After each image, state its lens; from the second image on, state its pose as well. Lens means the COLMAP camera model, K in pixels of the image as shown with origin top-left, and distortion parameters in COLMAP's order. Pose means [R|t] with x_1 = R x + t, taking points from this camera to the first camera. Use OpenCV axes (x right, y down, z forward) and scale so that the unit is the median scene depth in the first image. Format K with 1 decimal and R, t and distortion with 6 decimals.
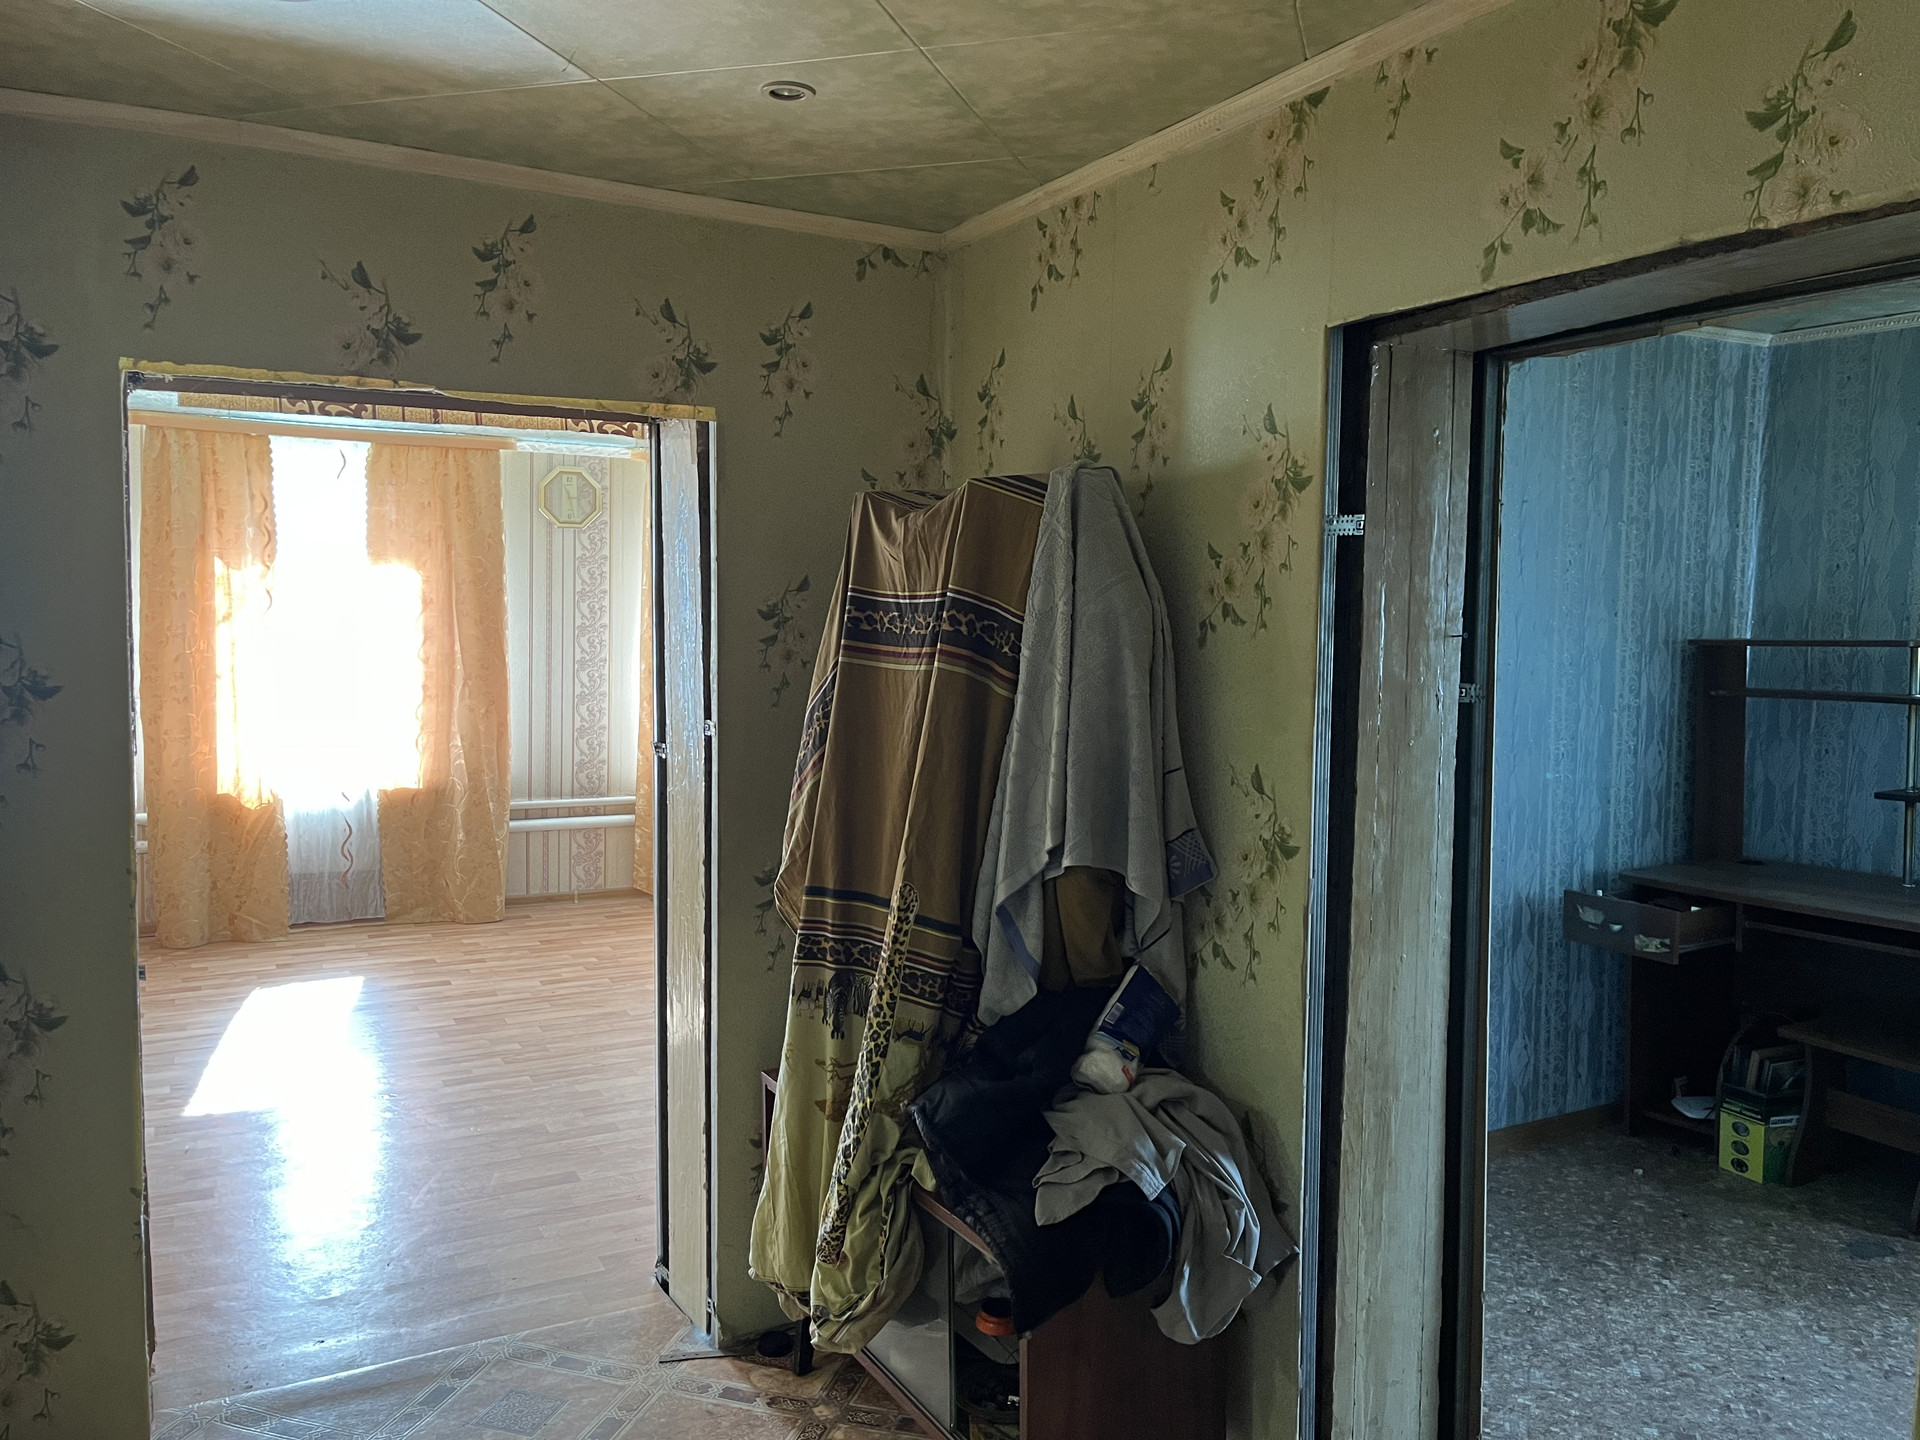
lens RADIAL K [[1444.3, 0, 951.3], [0, 1444.3, 705.2], [0, 0, 1]] dist [0.024343, -0.064083]
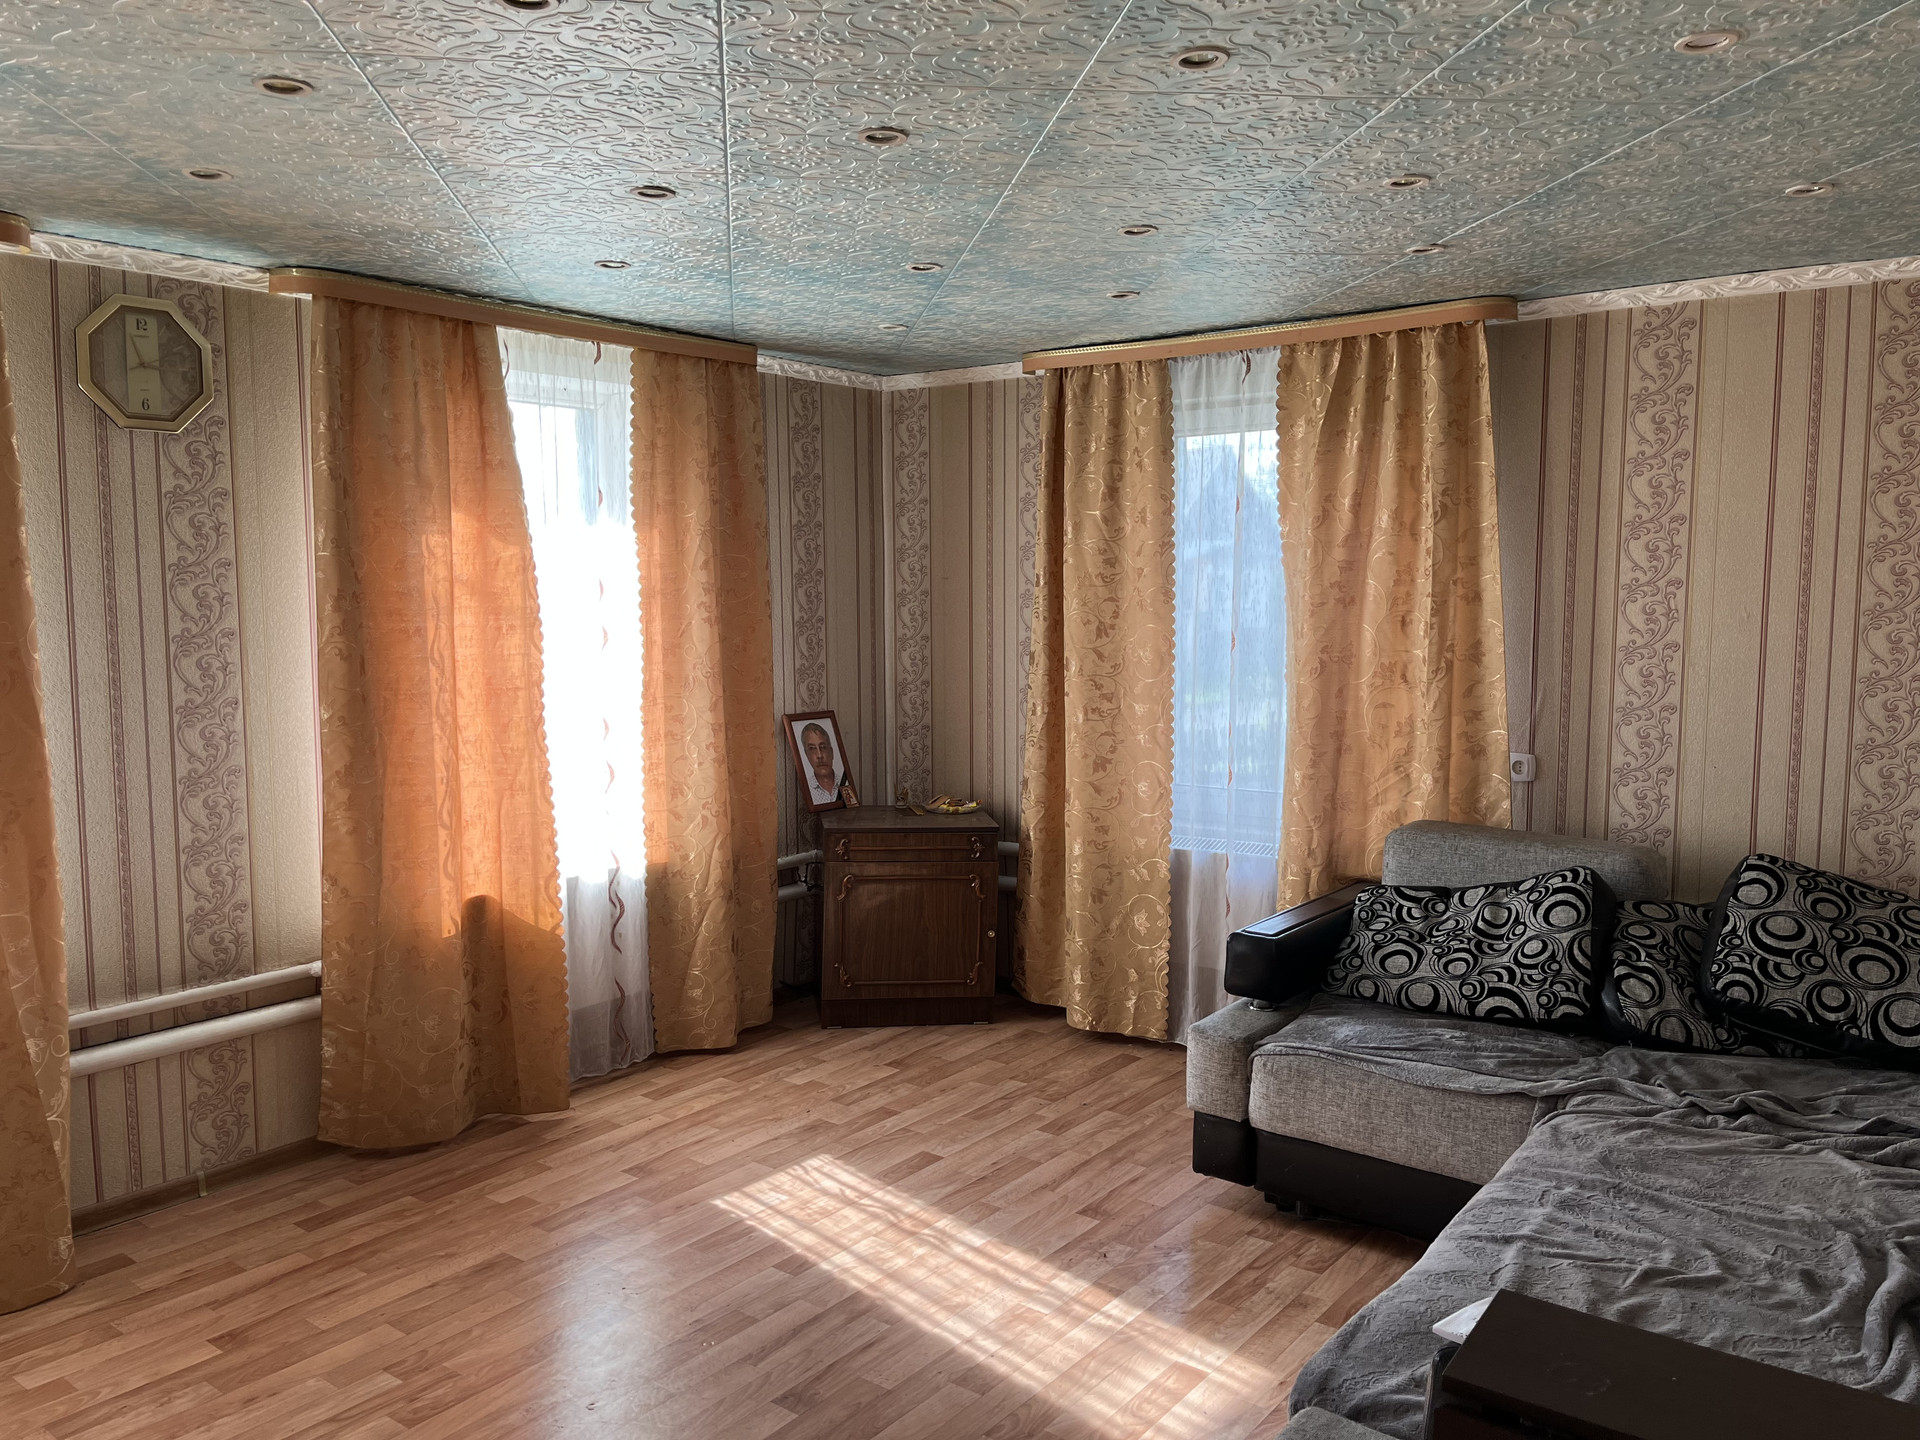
lens RADIAL K [[1444.3, 0, 971.8], [0, 1444.3, 728.2], [0, 0, 1]] dist [0.024343, -0.064083]
pose [[0.898926, -0.064197, 0.433371, -0.229150], [0.049241, 0.997743, 0.045660, -0.032726], [-0.435324, -0.019705, 0.900058, 0.448327]]
